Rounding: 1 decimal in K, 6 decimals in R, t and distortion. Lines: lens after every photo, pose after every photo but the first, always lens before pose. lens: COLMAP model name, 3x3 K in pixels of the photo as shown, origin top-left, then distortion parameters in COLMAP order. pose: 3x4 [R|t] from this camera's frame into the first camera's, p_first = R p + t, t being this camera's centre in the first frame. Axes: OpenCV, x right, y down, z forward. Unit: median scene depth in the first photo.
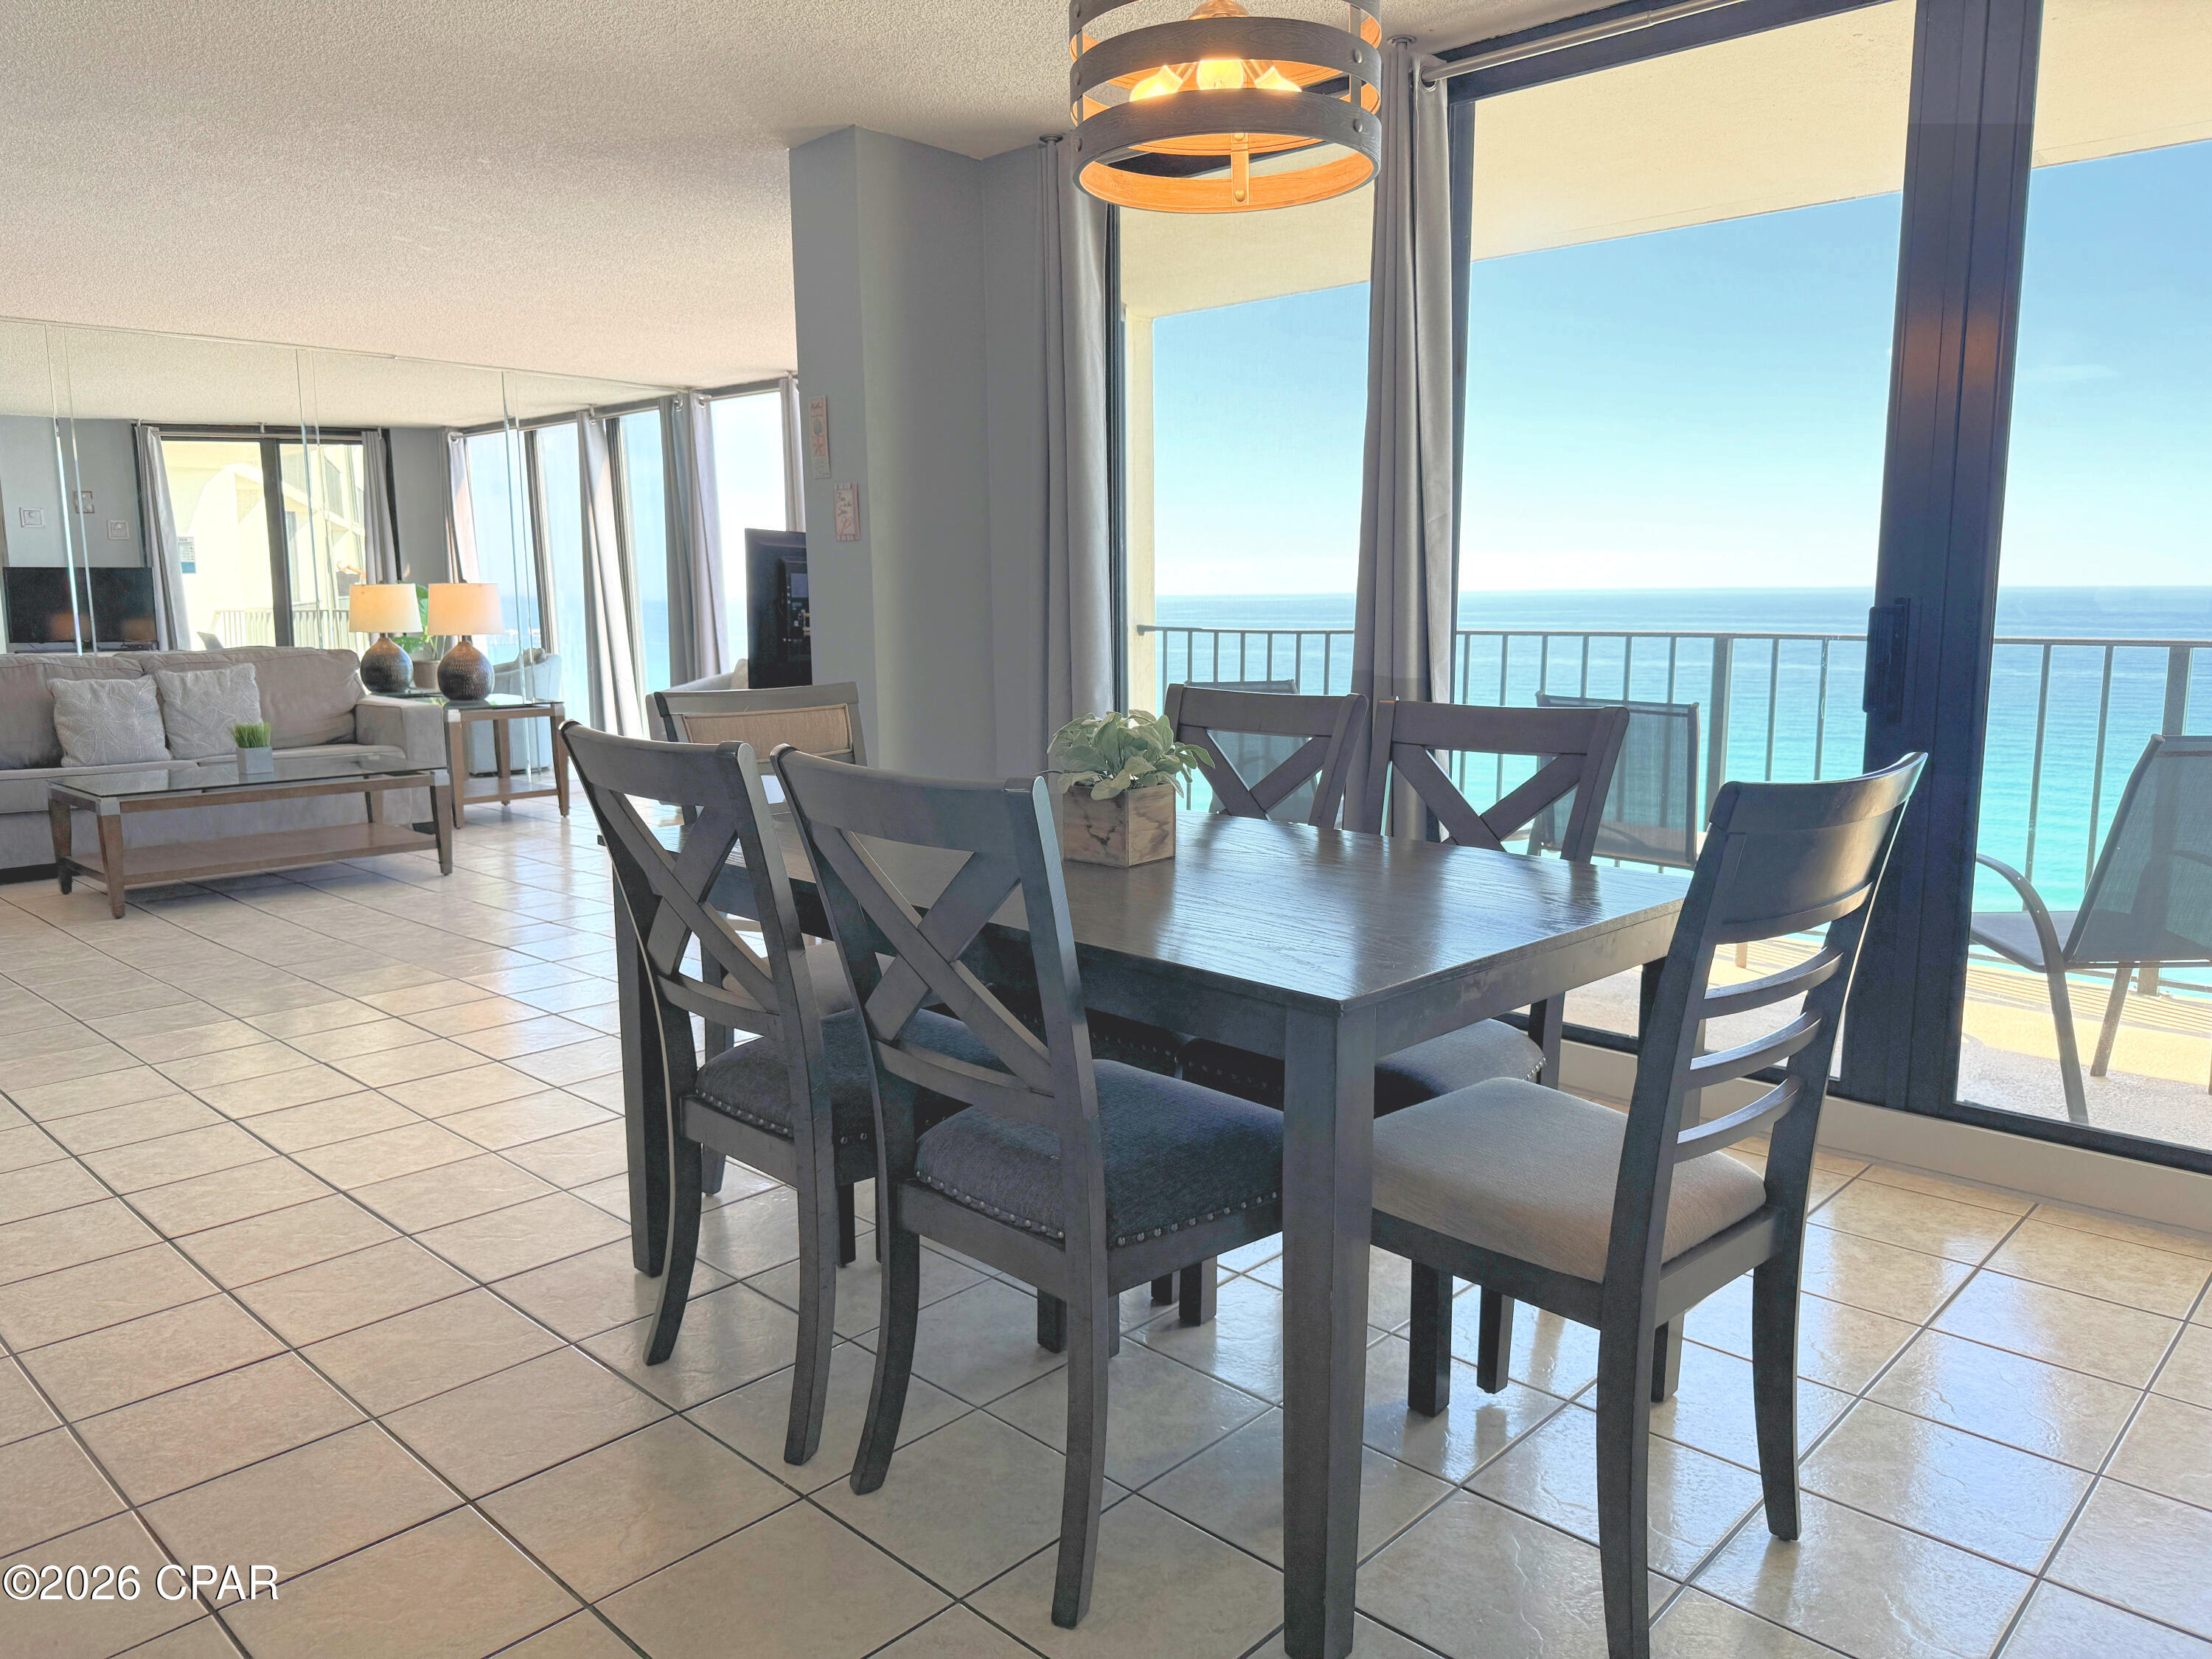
lens RADIAL K [[1571.1, 0, 1111.9], [0, 1571.1, 841.6], [0, 0, 1]] dist [0.006374, 0.000432]
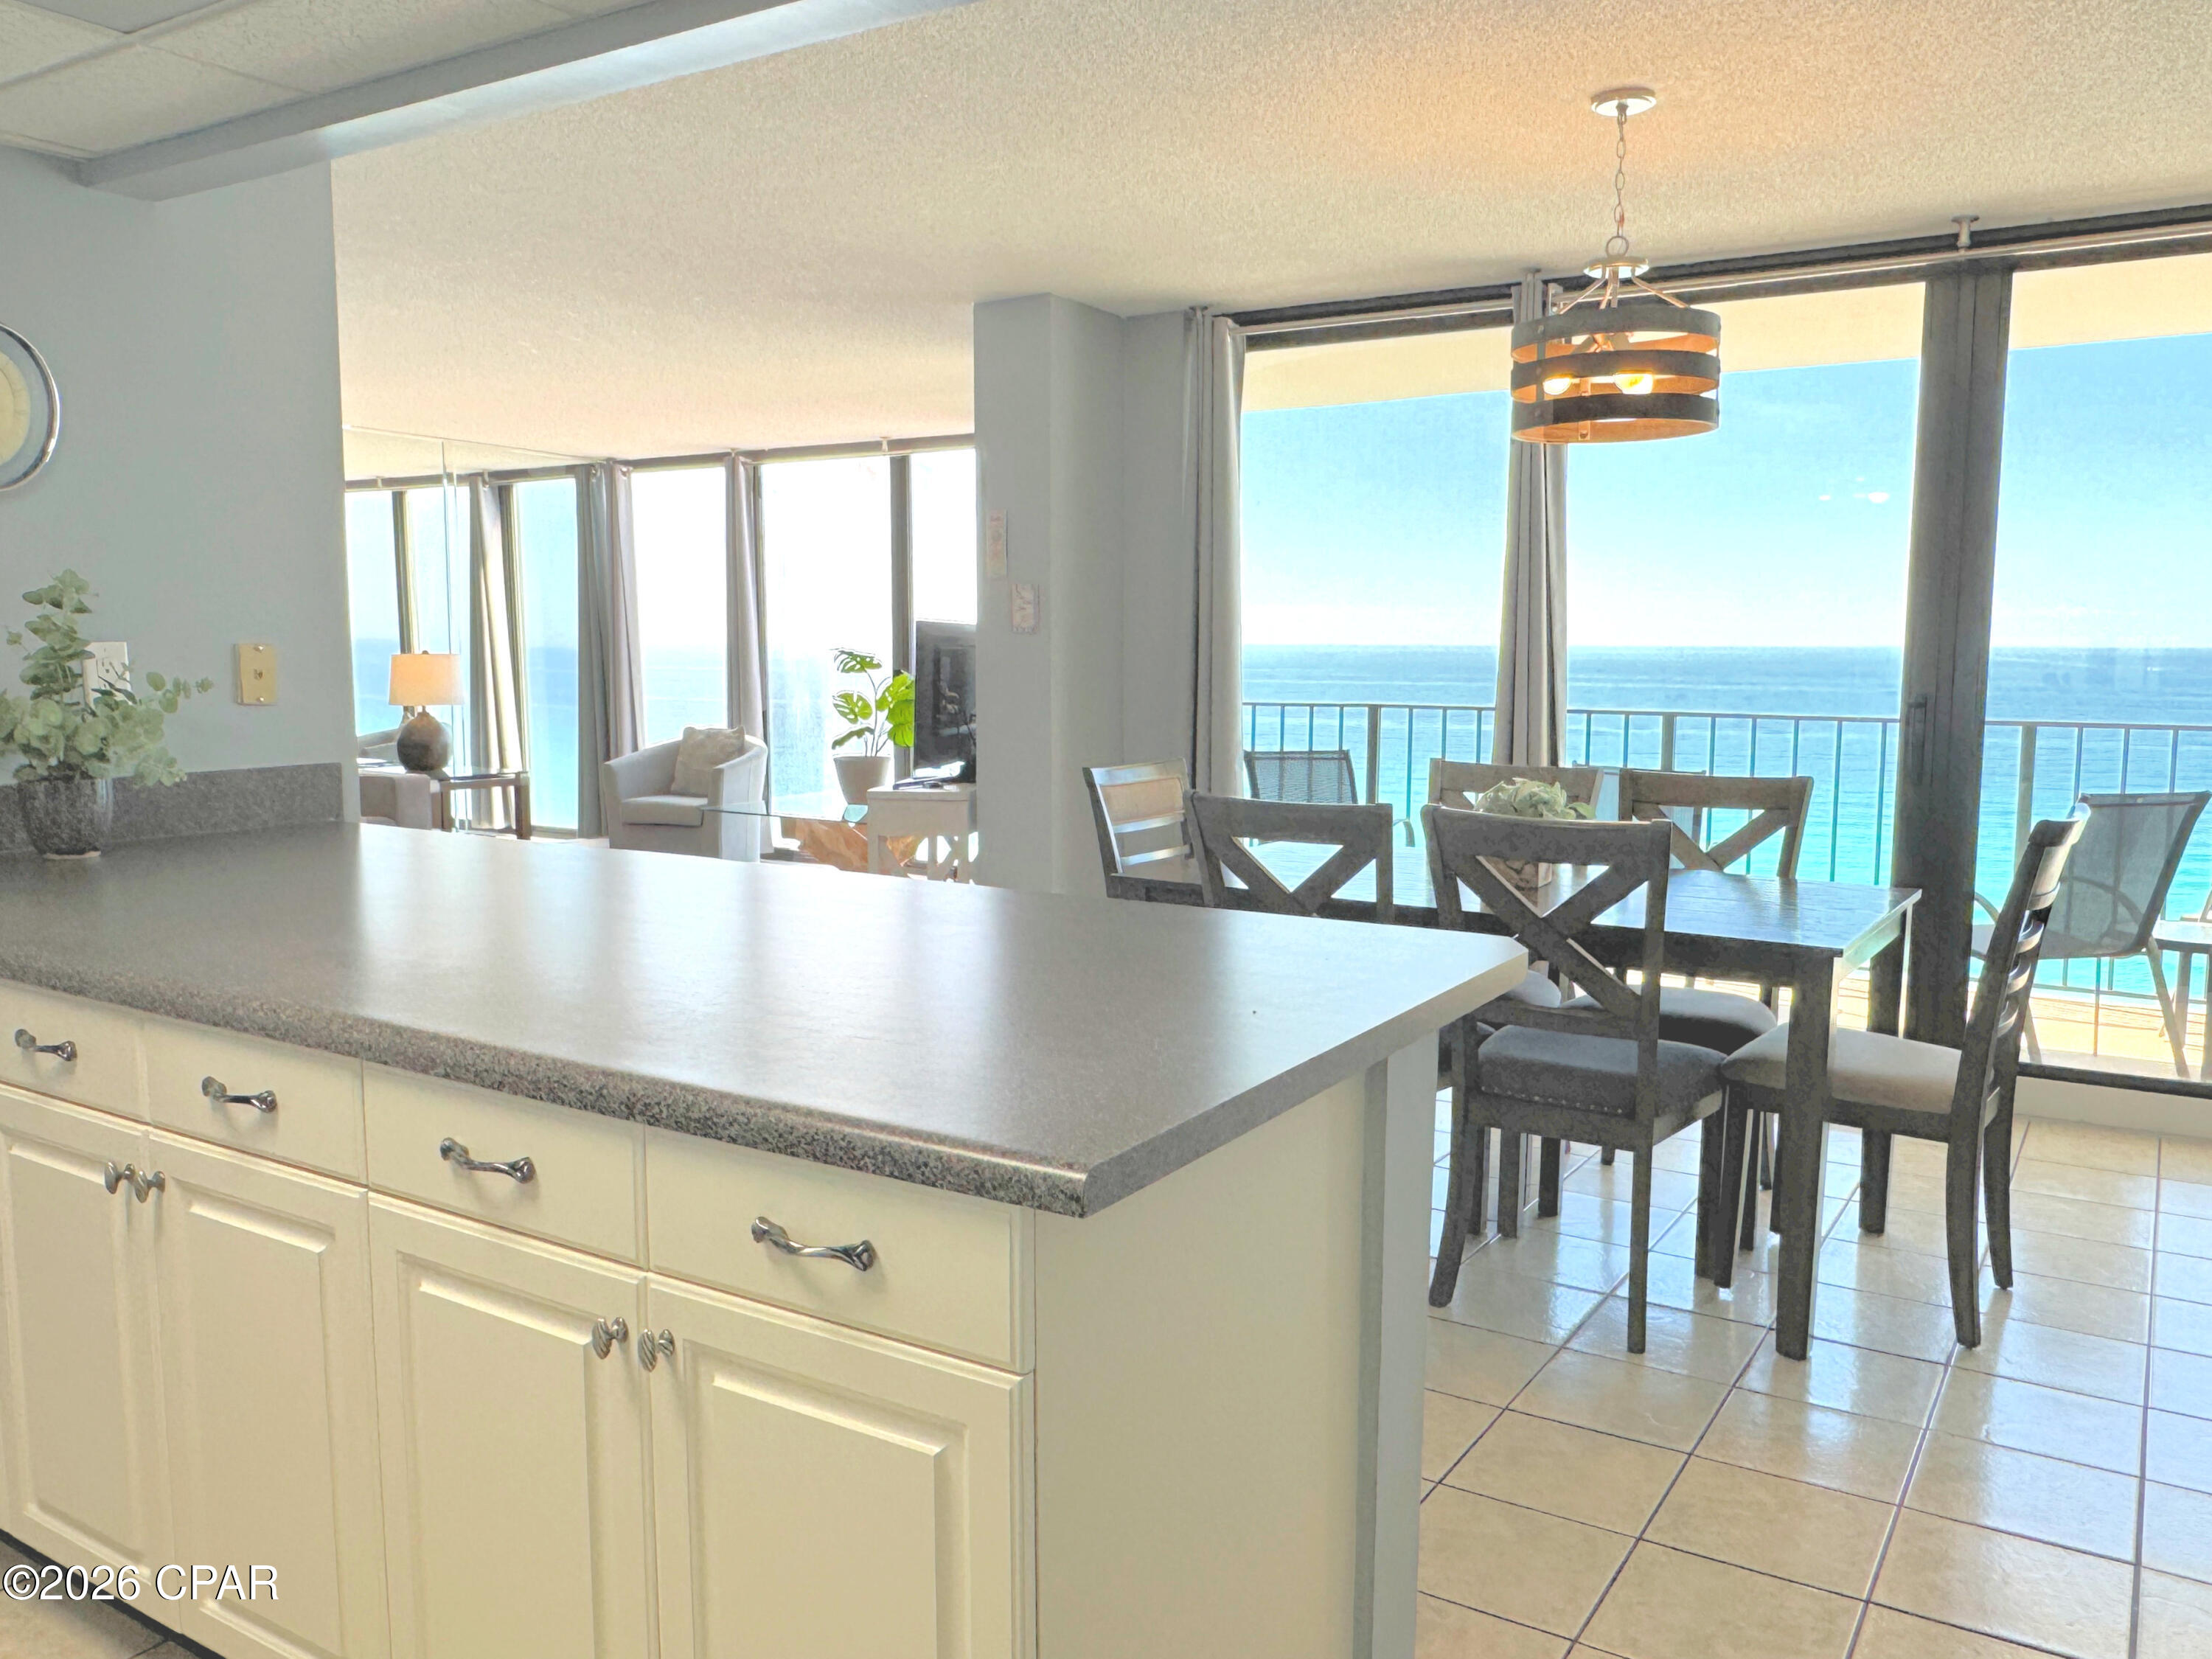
lens RADIAL K [[1675.1, 0, 1103.0], [0, 1675.1, 824.8], [0, 0, 1]] dist [-0.017885, 0.001569]
pose [[0.983518, -0.021147, 0.179571, -0.341436], [0.029192, 0.998679, -0.042277, 0.005667], [-0.178439, 0.046822, 0.982836, -0.233947]]
